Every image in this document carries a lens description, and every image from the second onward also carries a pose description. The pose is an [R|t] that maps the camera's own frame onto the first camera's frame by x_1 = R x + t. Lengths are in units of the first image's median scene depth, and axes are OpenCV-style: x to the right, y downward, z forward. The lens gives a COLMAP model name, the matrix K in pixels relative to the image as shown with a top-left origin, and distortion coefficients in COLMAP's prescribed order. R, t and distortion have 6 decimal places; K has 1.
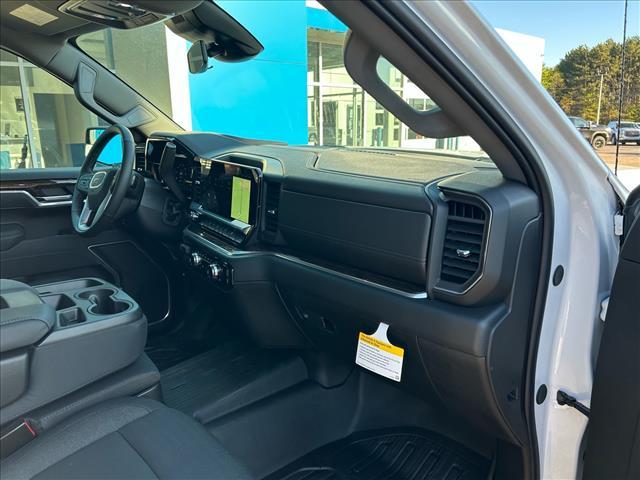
lens RADIAL K [[474.3, 0, 326.1], [0, 474.3, 258.7], [0, 0, 1]] dist [0.013516, -0.016241]
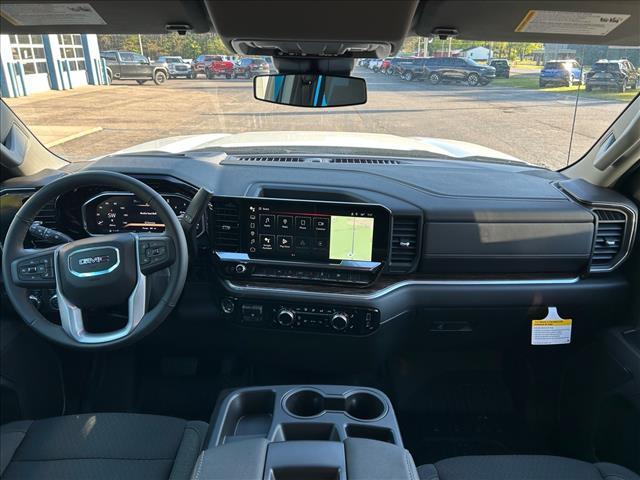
lens RADIAL K [[474.3, 0, 321.7], [0, 474.3, 240.2], [0, 0, 1]] dist [0.013516, -0.016241]
pose [[0.659620, -0.263388, 0.703938, -0.969286], [0.196577, 0.964442, 0.176659, -0.330201], [-0.725437, 0.021850, 0.687941, 0.447126]]
